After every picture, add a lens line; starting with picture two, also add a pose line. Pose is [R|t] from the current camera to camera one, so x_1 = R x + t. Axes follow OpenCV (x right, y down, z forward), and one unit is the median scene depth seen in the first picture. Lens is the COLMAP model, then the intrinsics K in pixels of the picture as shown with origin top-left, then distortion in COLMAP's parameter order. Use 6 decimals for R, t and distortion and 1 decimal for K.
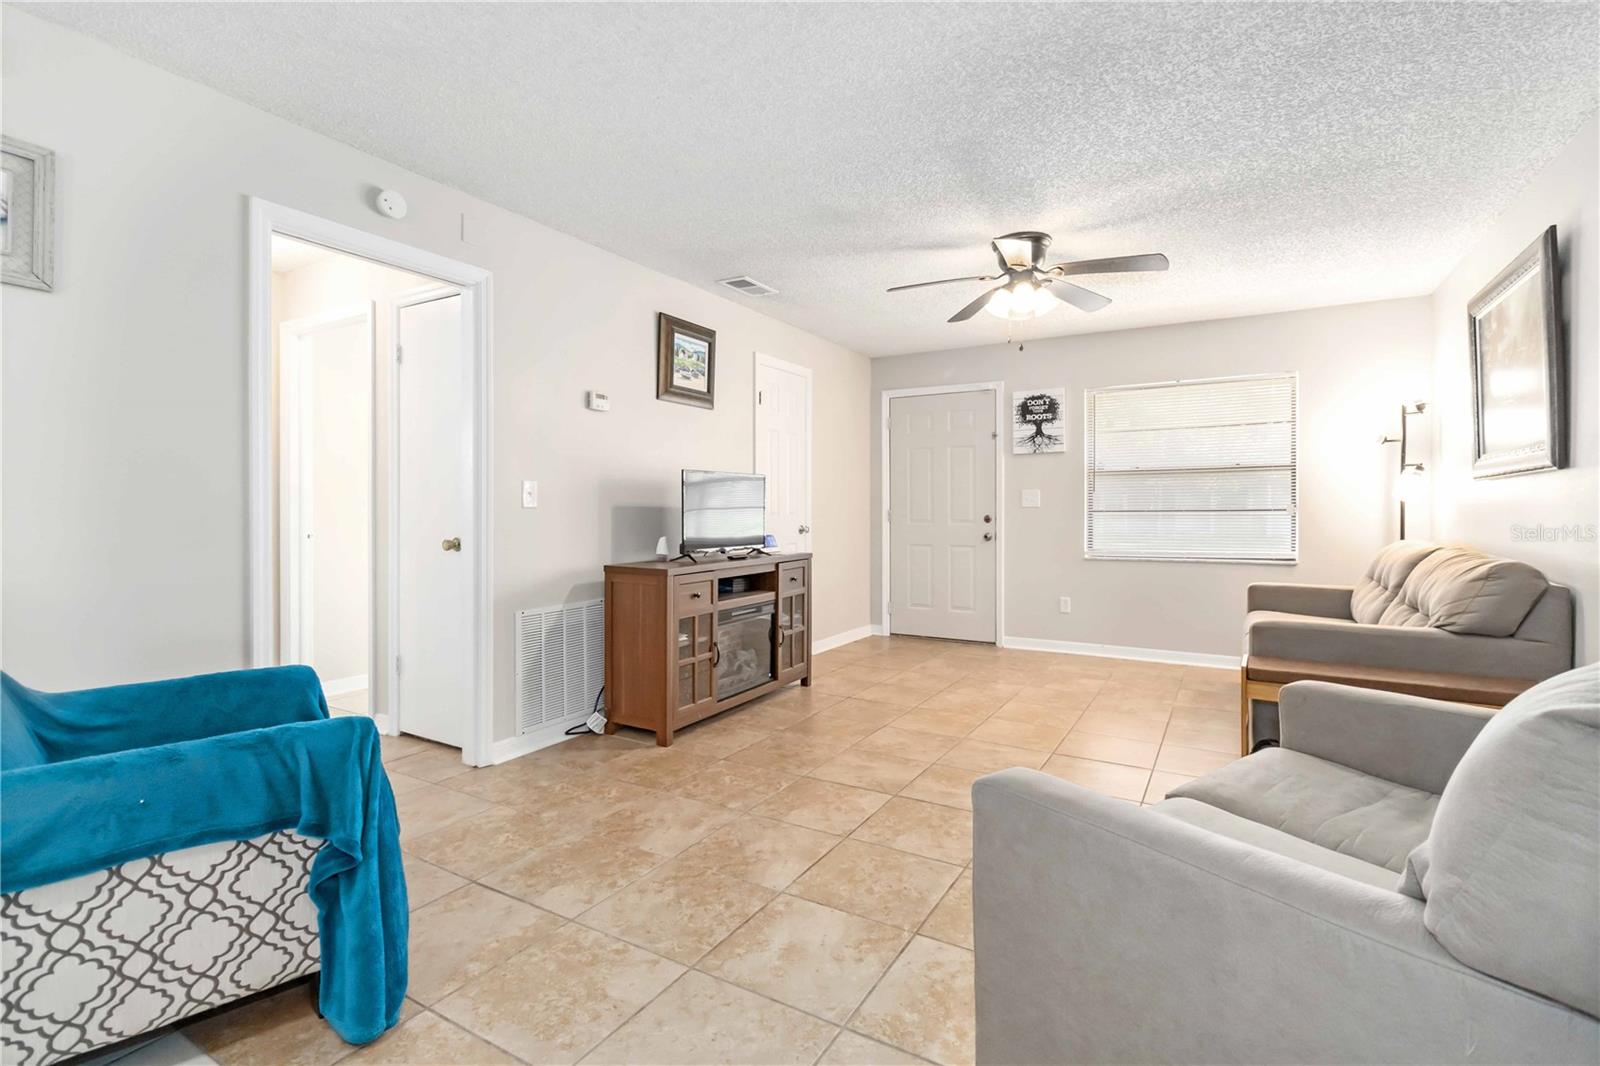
lens RADIAL K [[742.6, 0, 803.5], [0, 742.6, 513.3], [0, 0, 1]] dist [0.002464, 0.000544]
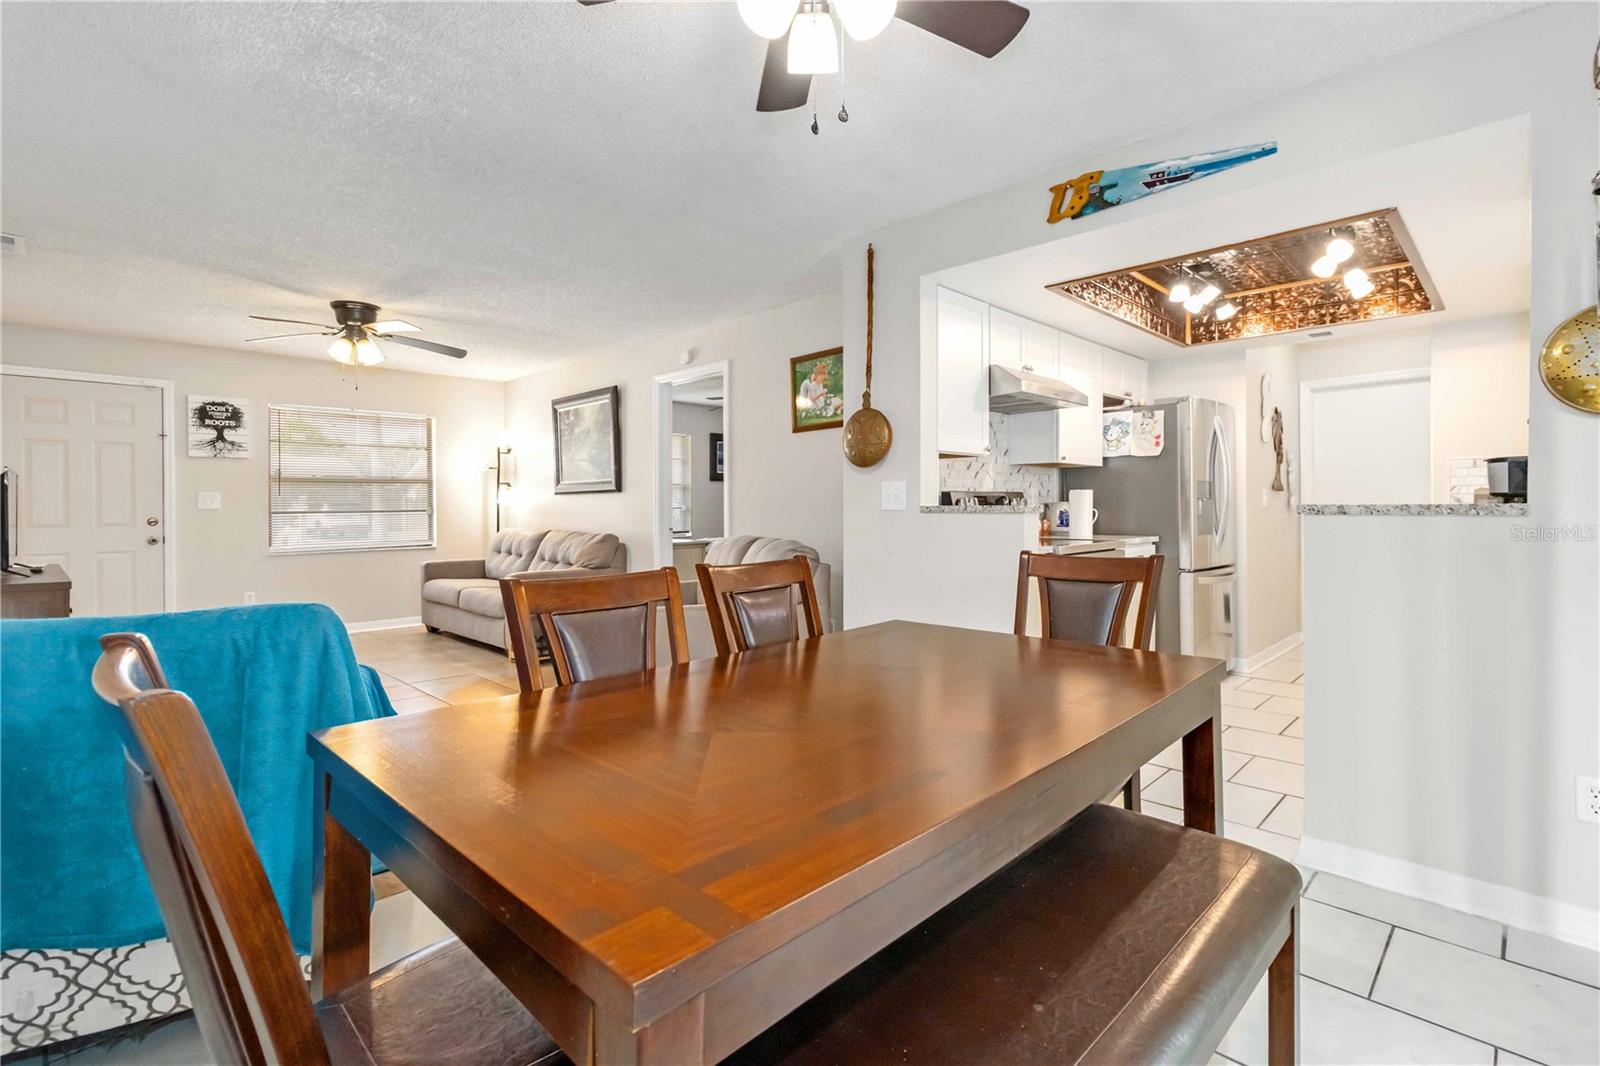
lens RADIAL K [[742.6, 0, 801.7], [0, 742.6, 507.7], [0, 0, 1]] dist [0.002464, 0.000544]
pose [[0.240671, -0.001501, 0.970606, -0.883127], [0.008380, 0.999965, -0.000532, -0.005205], [-0.970571, 0.008261, 0.240675, -0.079134]]
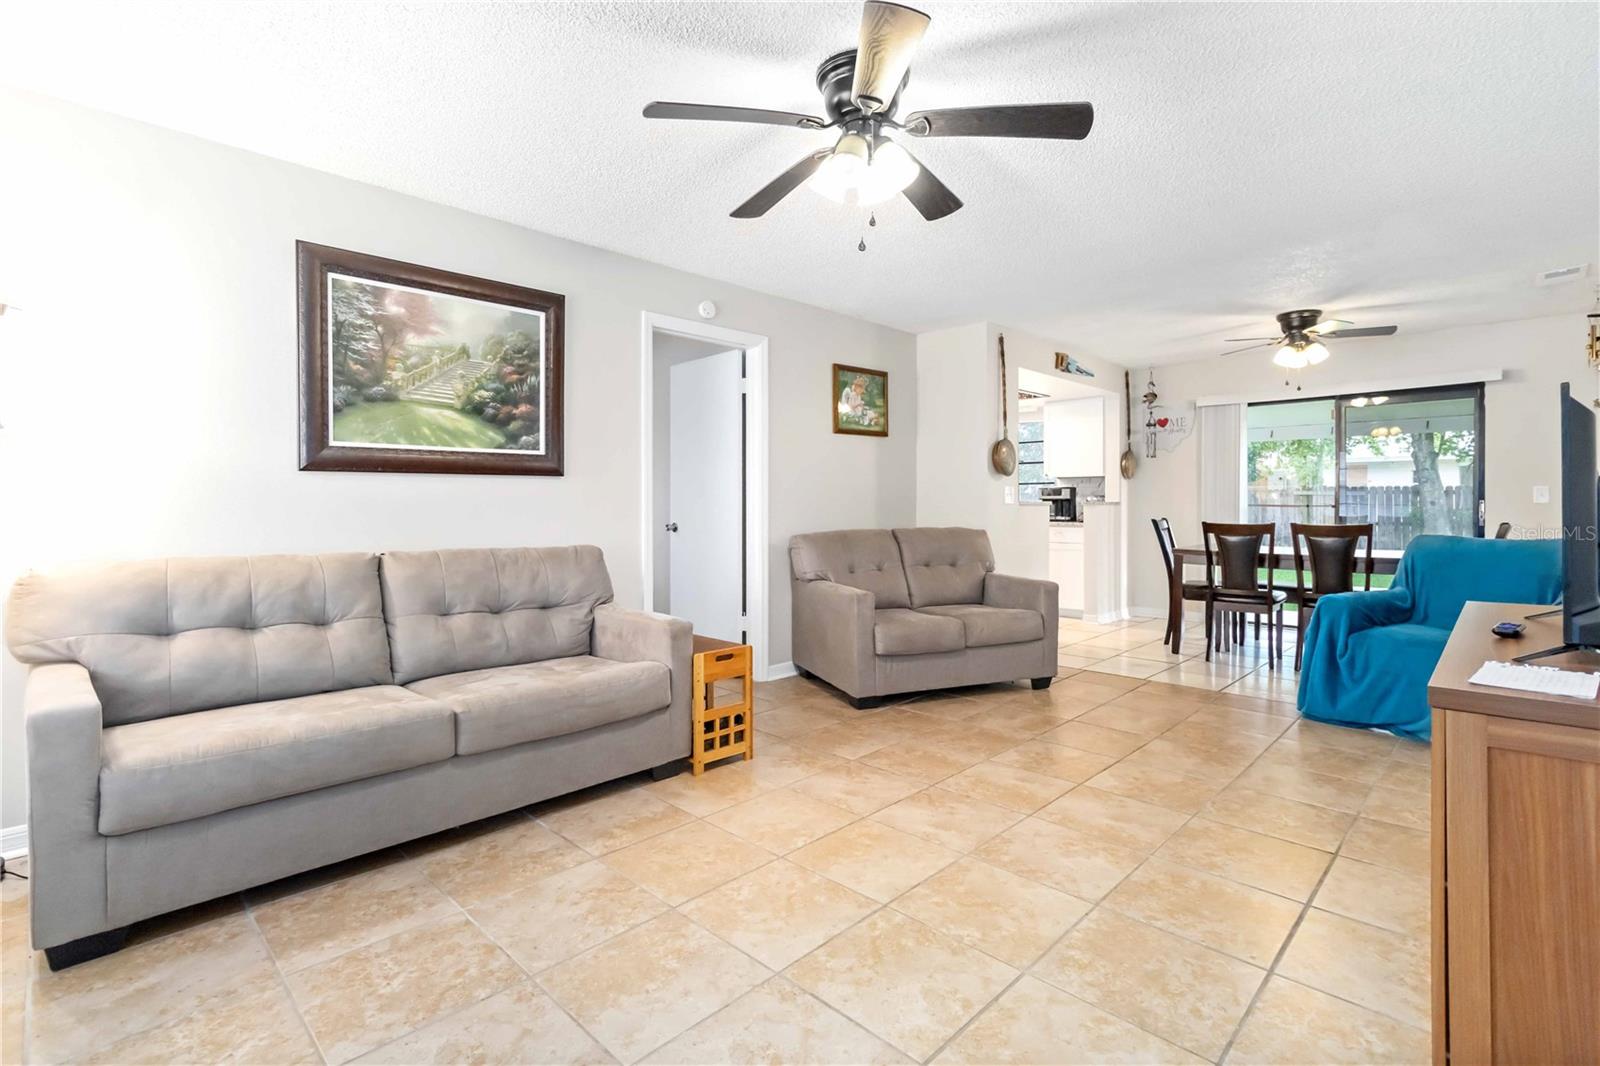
lens RADIAL K [[742.6, 0, 798.1], [0, 742.6, 504.6], [0, 0, 1]] dist [0.002464, 0.000544]
pose [[-0.969228, 0.001825, 0.246160, 0.215902], [0.003235, 0.999981, 0.005326, -0.010794], [-0.246145, 0.005958, -0.969215, 1.821734]]
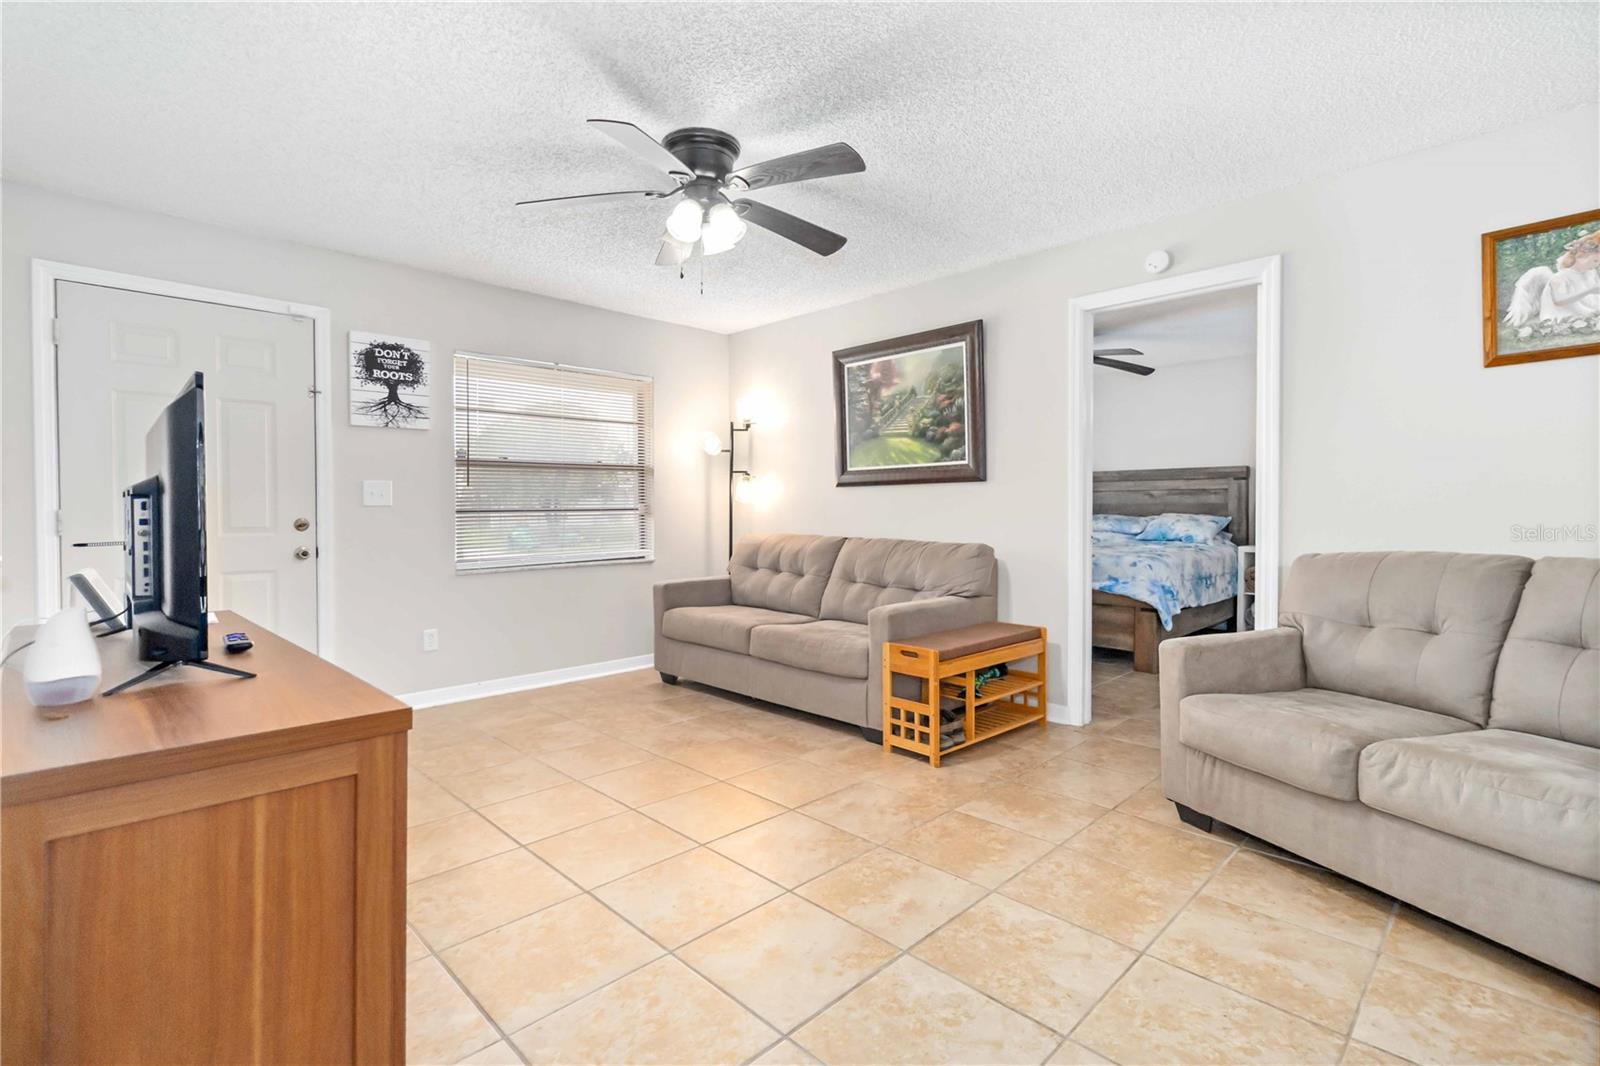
lens RADIAL K [[742.6, 0, 800.7], [0, 742.6, 517.0], [0, 0, 1]] dist [0.002464, 0.000544]
pose [[0.253324, -0.011310, 0.967315, -0.452370], [0.007627, 0.999924, 0.009694, -0.003303], [-0.967351, 0.004922, 0.253391, 0.806253]]
